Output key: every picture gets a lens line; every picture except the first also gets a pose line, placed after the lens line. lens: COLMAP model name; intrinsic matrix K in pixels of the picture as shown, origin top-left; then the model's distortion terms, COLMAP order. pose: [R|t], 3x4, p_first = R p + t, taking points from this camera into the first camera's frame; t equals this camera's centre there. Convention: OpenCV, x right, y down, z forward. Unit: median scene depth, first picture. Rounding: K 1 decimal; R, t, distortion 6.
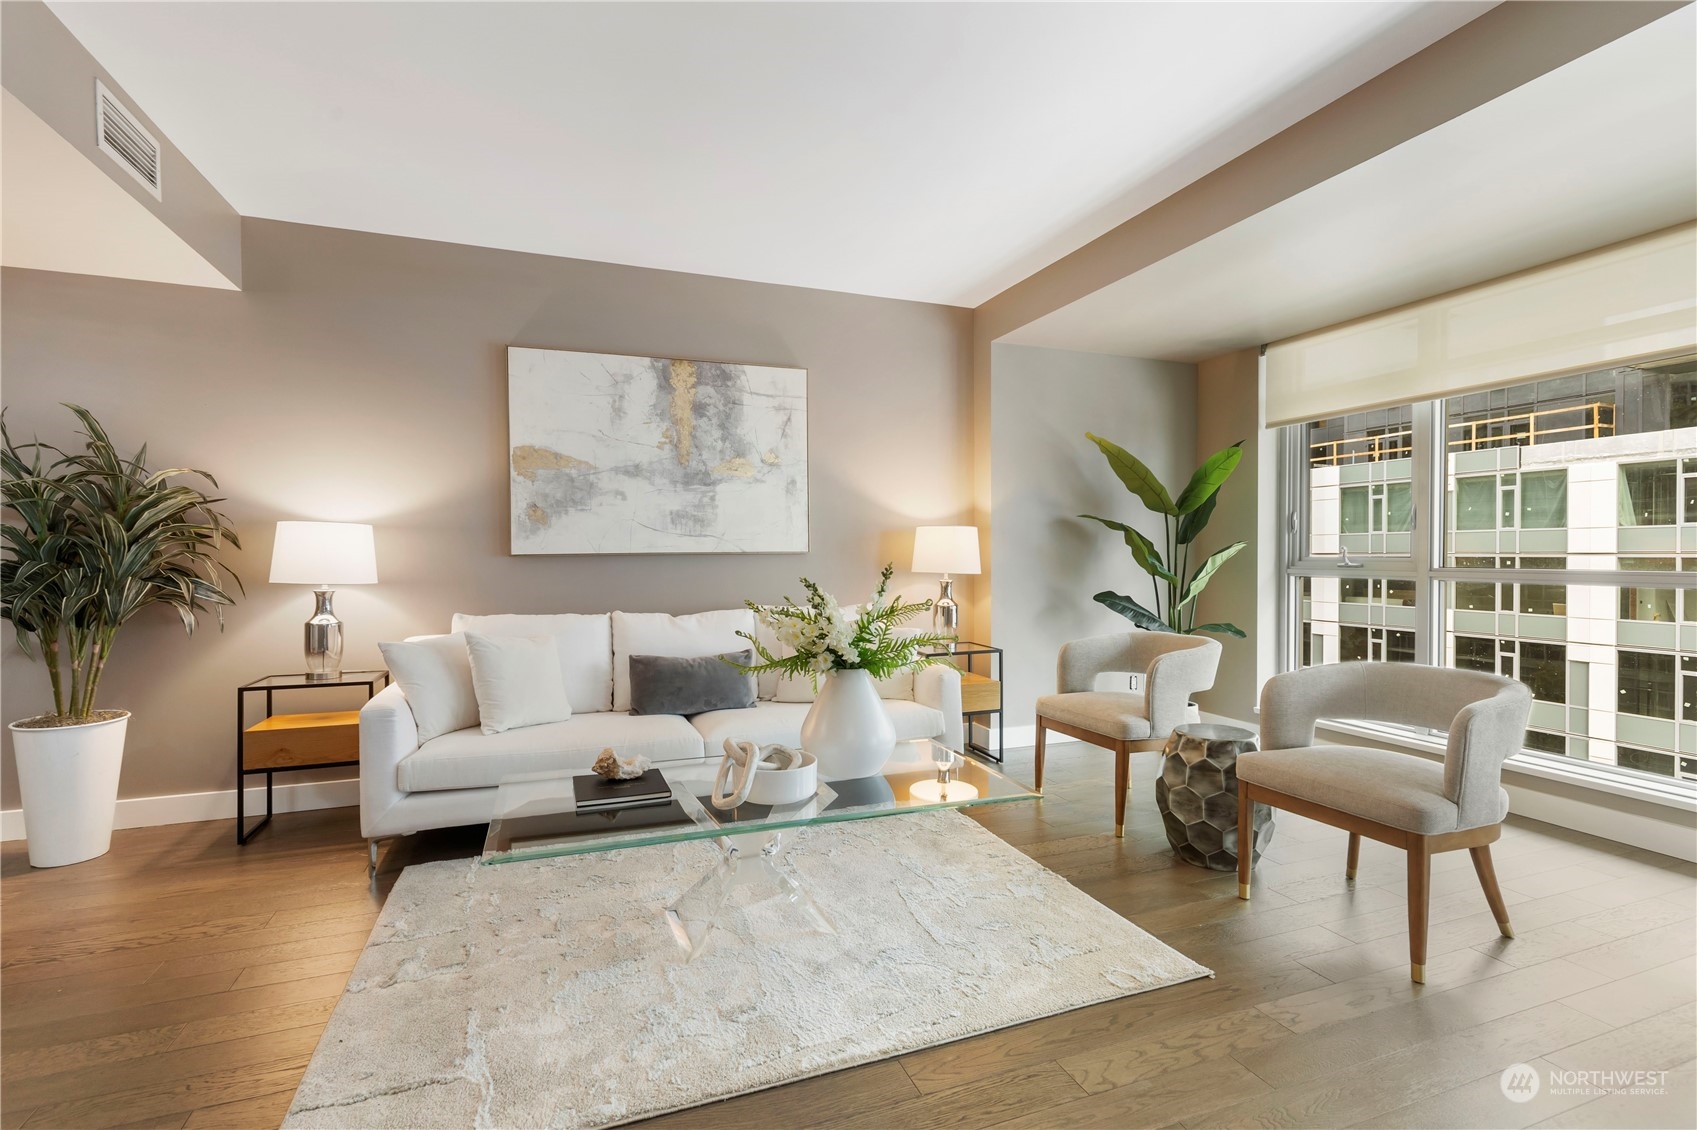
lens RADIAL K [[781.2, 0, 842.5], [0, 781.2, 568.0], [0, 0, 1]] dist [0.012691, -0.002046]
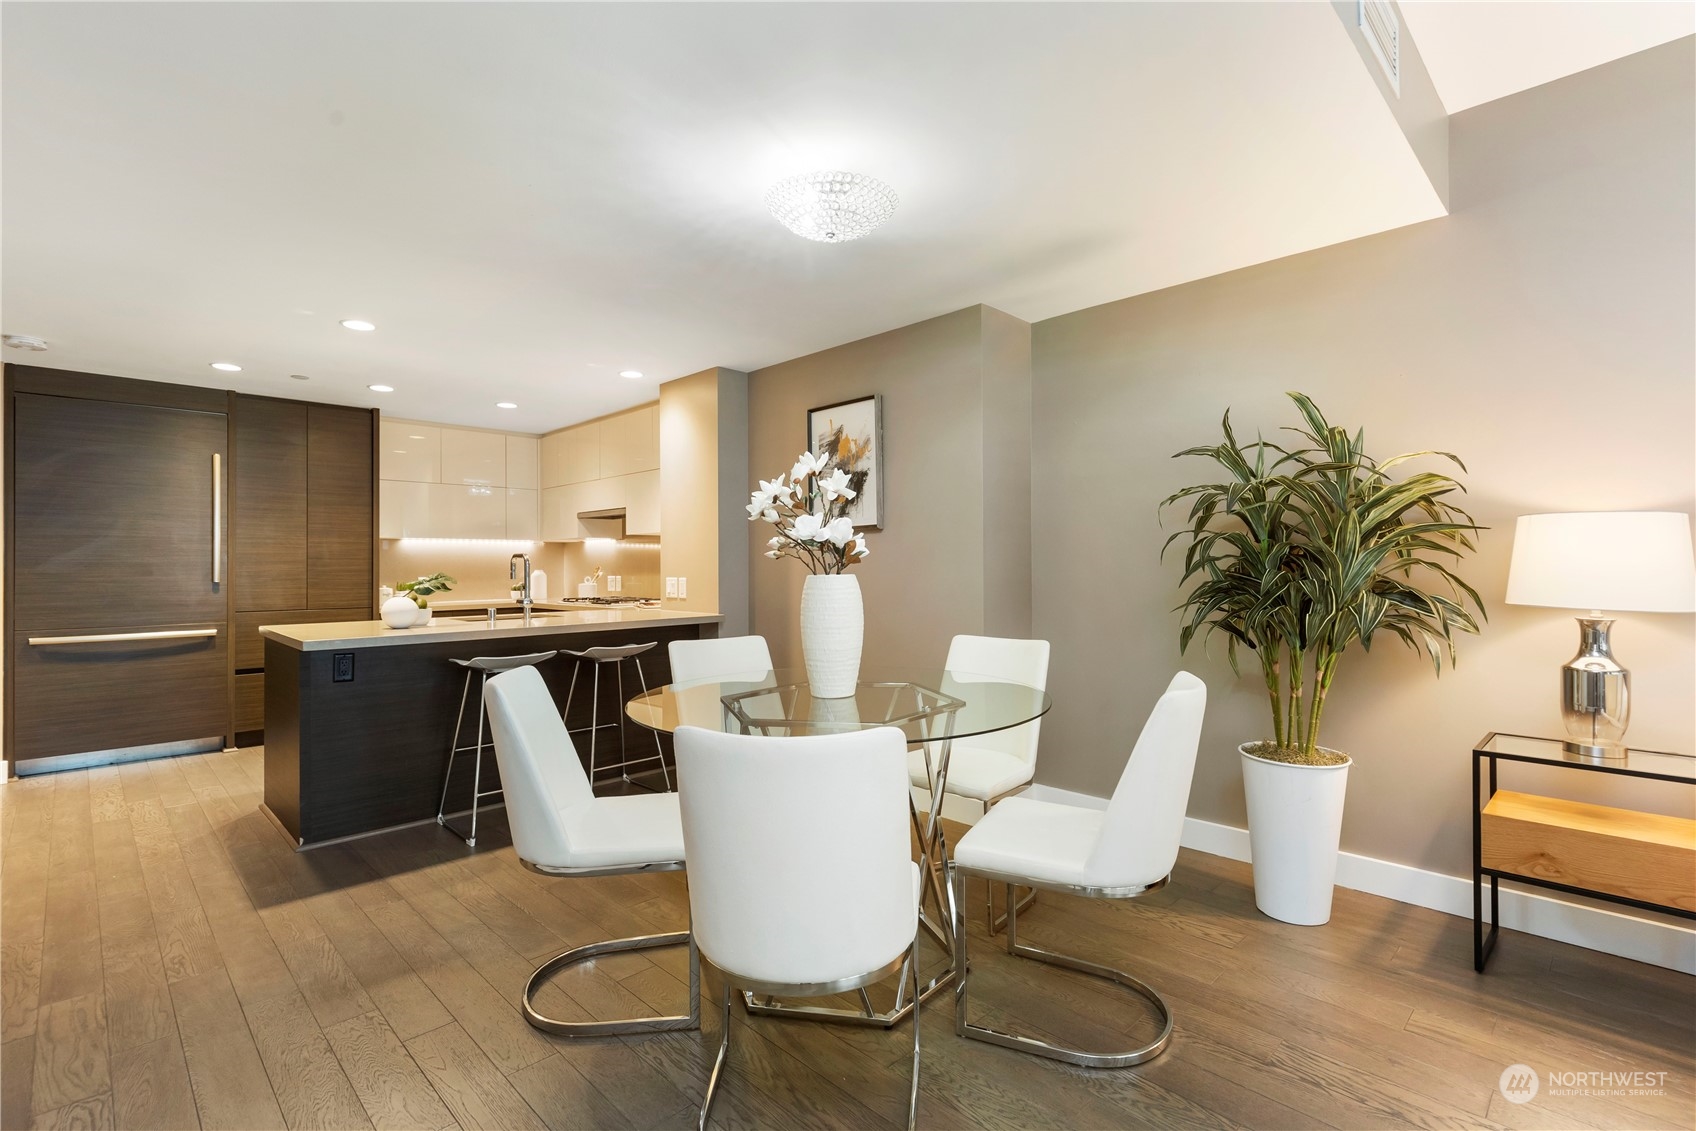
lens RADIAL K [[780.7, 0, 847.6], [0, 780.7, 562.4], [0, 0, 1]] dist [0.012691, -0.002046]
pose [[0.401397, -0.005024, -0.915890, -0.263100], [-0.010425, 0.999895, -0.010053, -0.004344], [0.915845, 0.013583, 0.401302, 0.143670]]
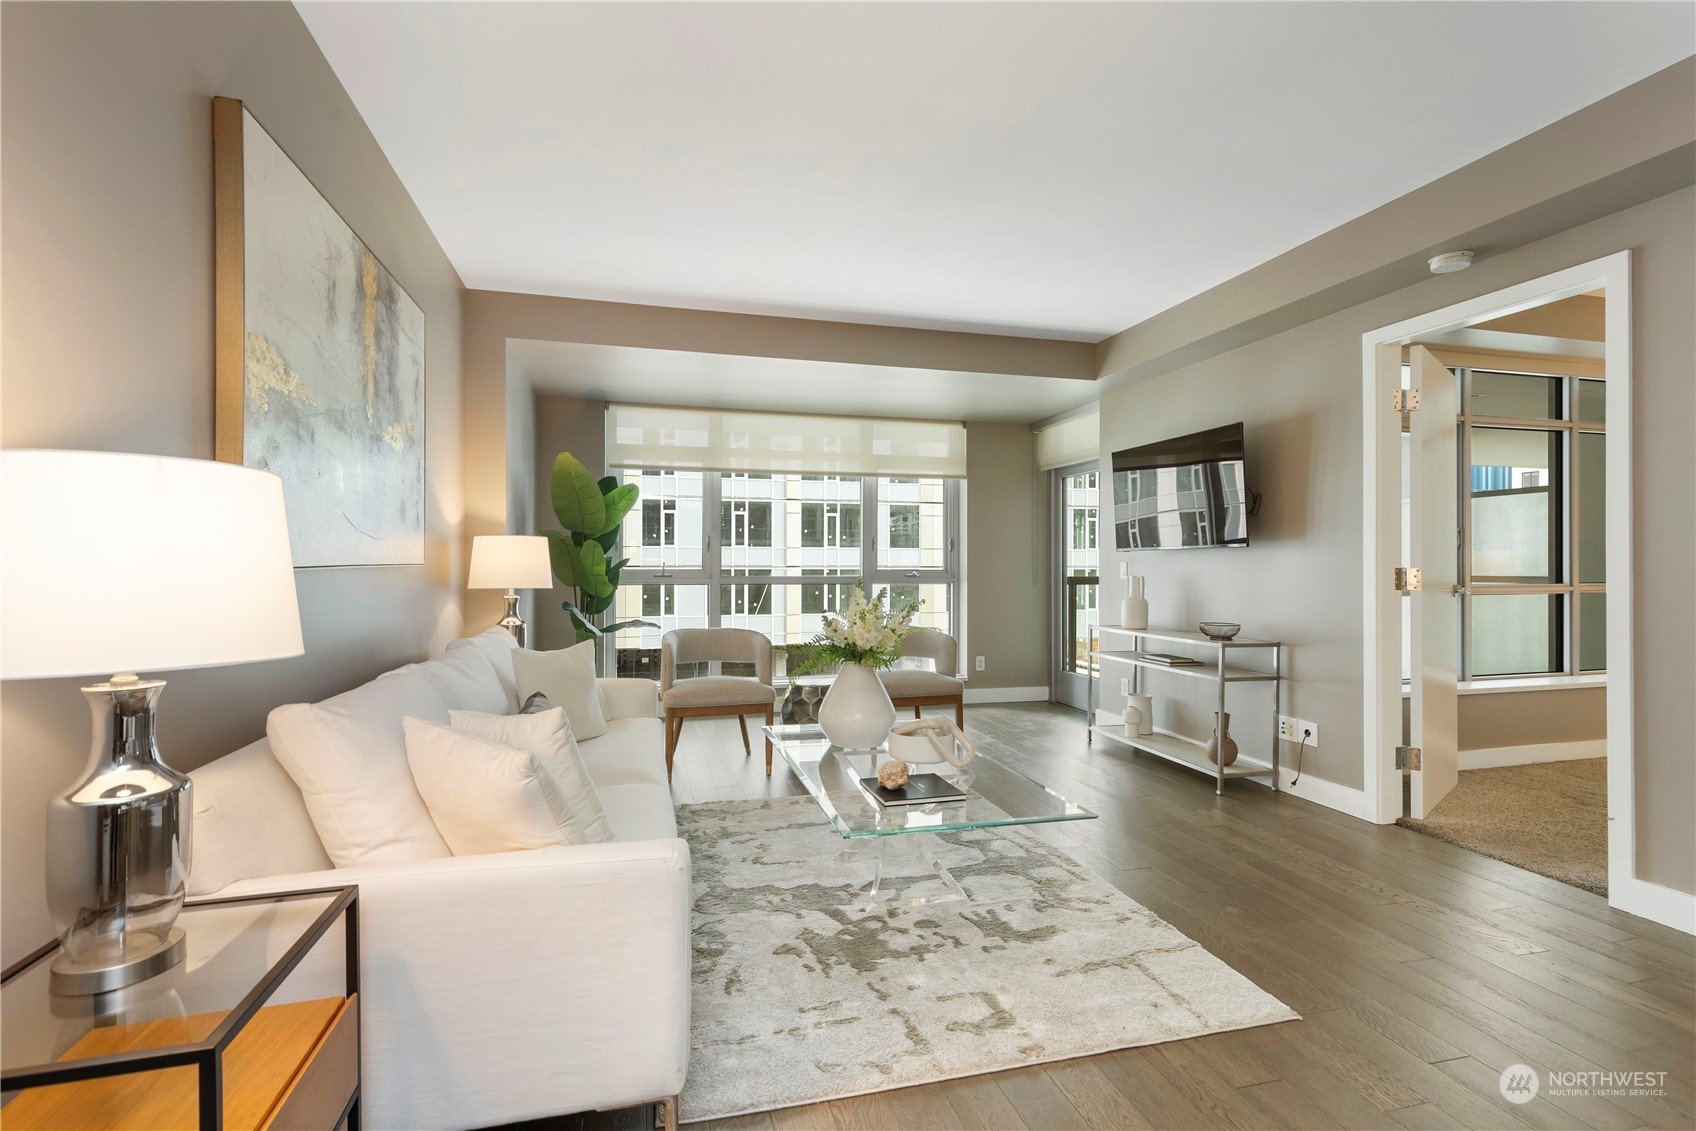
lens RADIAL K [[780.7, 0, 853.9], [0, 780.7, 568.8], [0, 0, 1]] dist [0.012691, -0.002046]
pose [[0.096001, -0.000559, 0.995381, -0.797917], [0.015002, 0.999887, -0.000885, -0.010148], [-0.995268, 0.015018, 0.095998, 0.579294]]
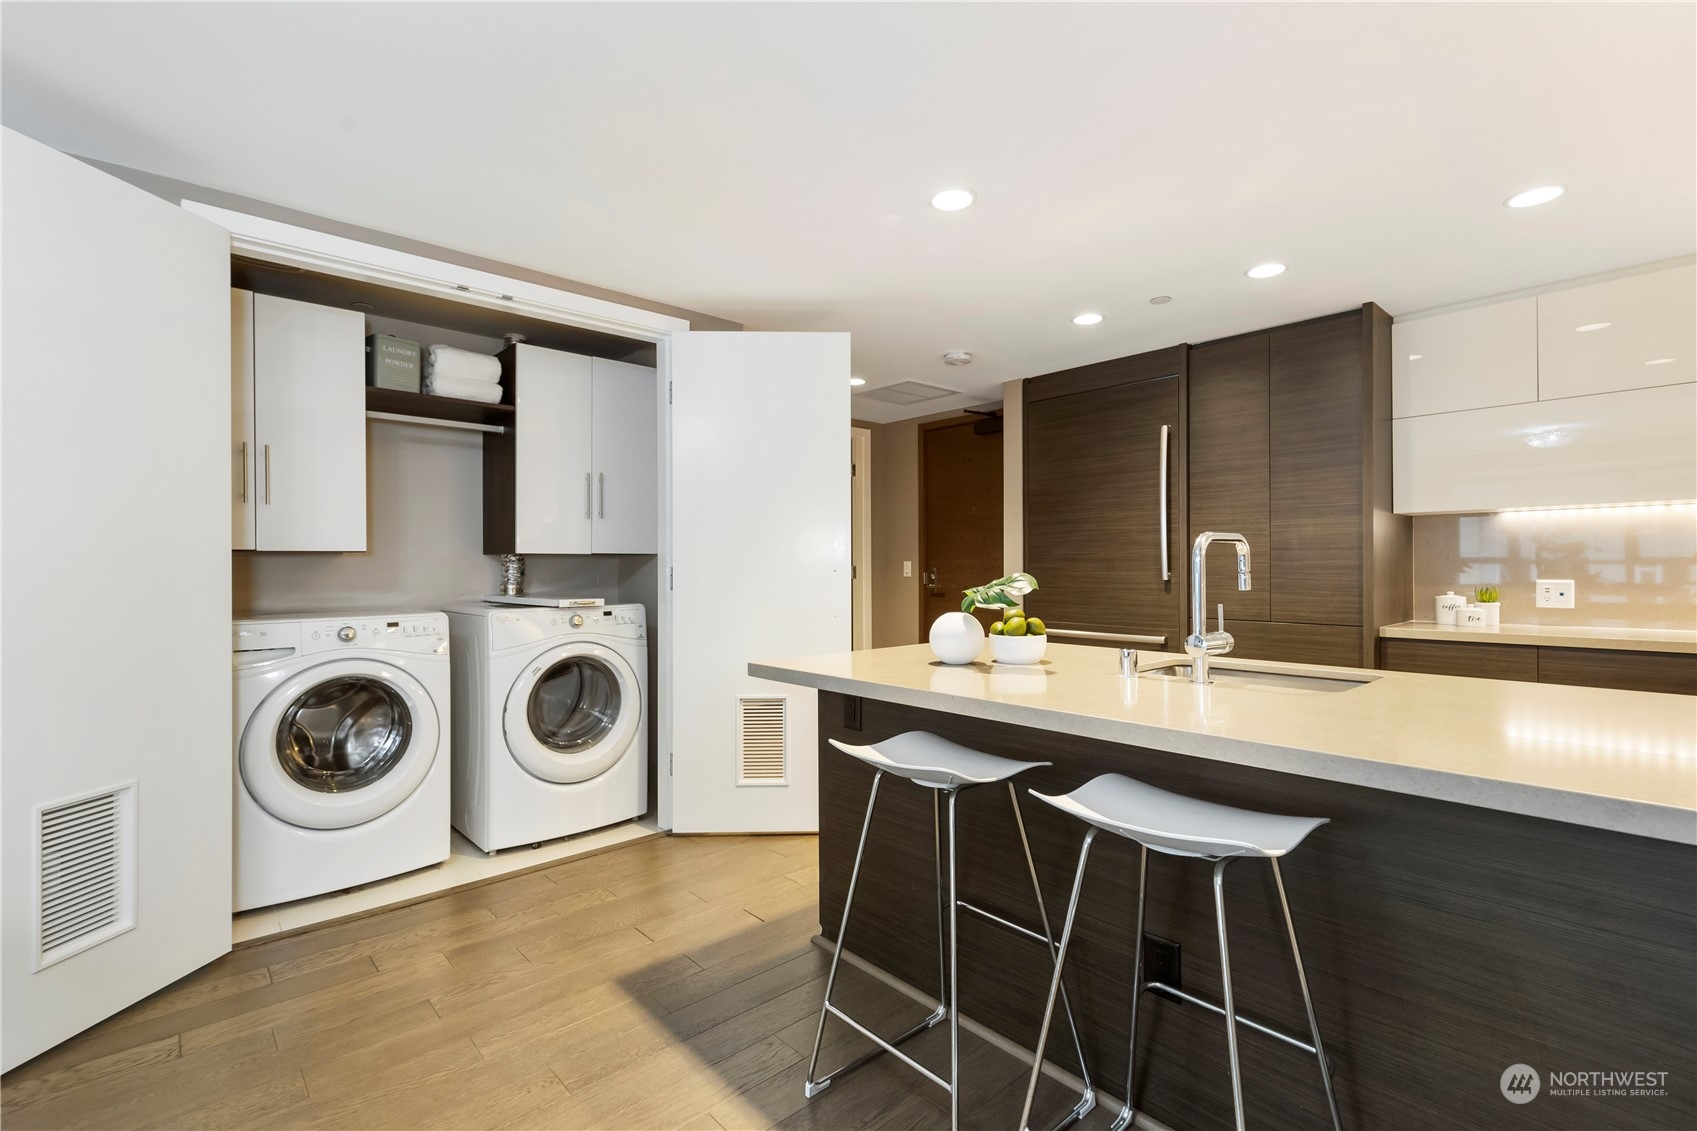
lens RADIAL K [[781.2, 0, 843.0], [0, 781.2, 558.9], [0, 0, 1]] dist [0.012691, -0.002046]
pose [[-0.931804, 0.002242, -0.362956, -1.037378], [0.000314, 0.999986, 0.005373, -0.008610], [0.362963, 0.004893, -0.931791, 0.526787]]
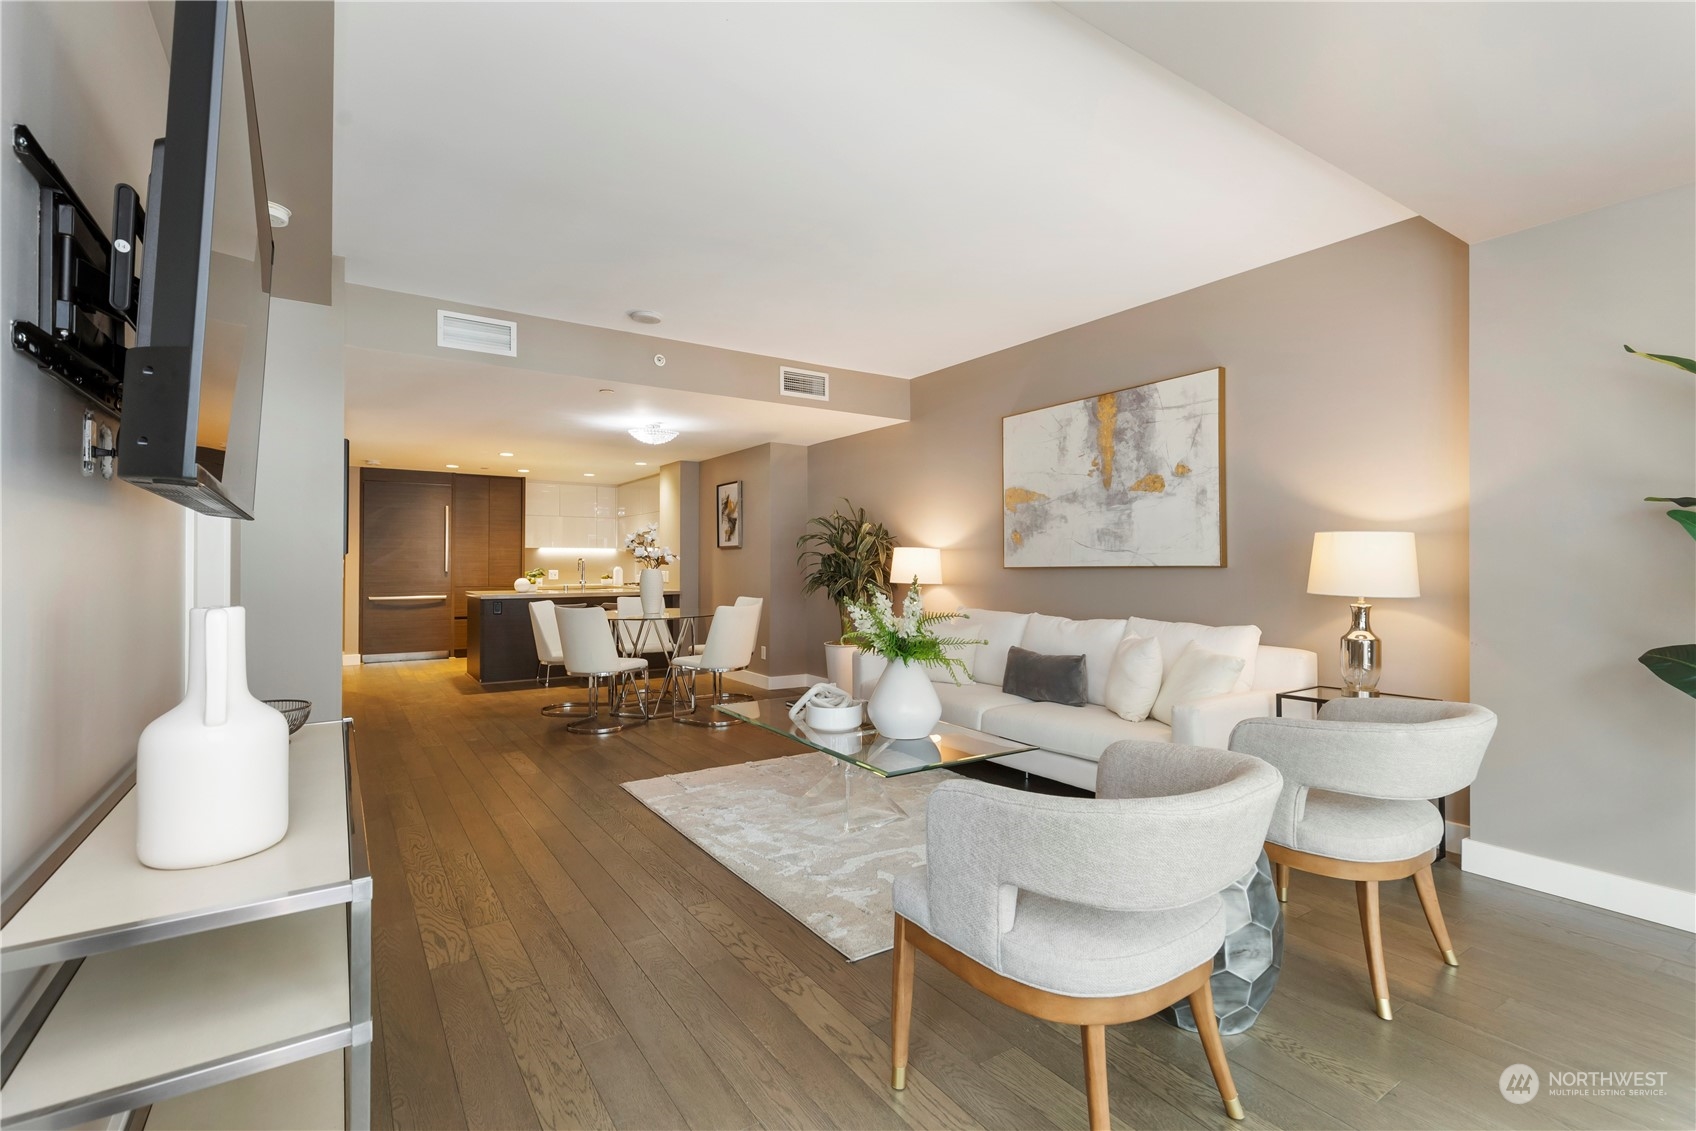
lens RADIAL K [[780.7, 0, 845.8], [0, 780.7, 560.6], [0, 0, 1]] dist [0.012691, -0.002046]
pose [[0.217683, -0.004097, -0.976011, 0.825608], [-0.018767, 0.999789, -0.008382, -0.011560], [0.975839, 0.020141, 0.217560, 0.405728]]
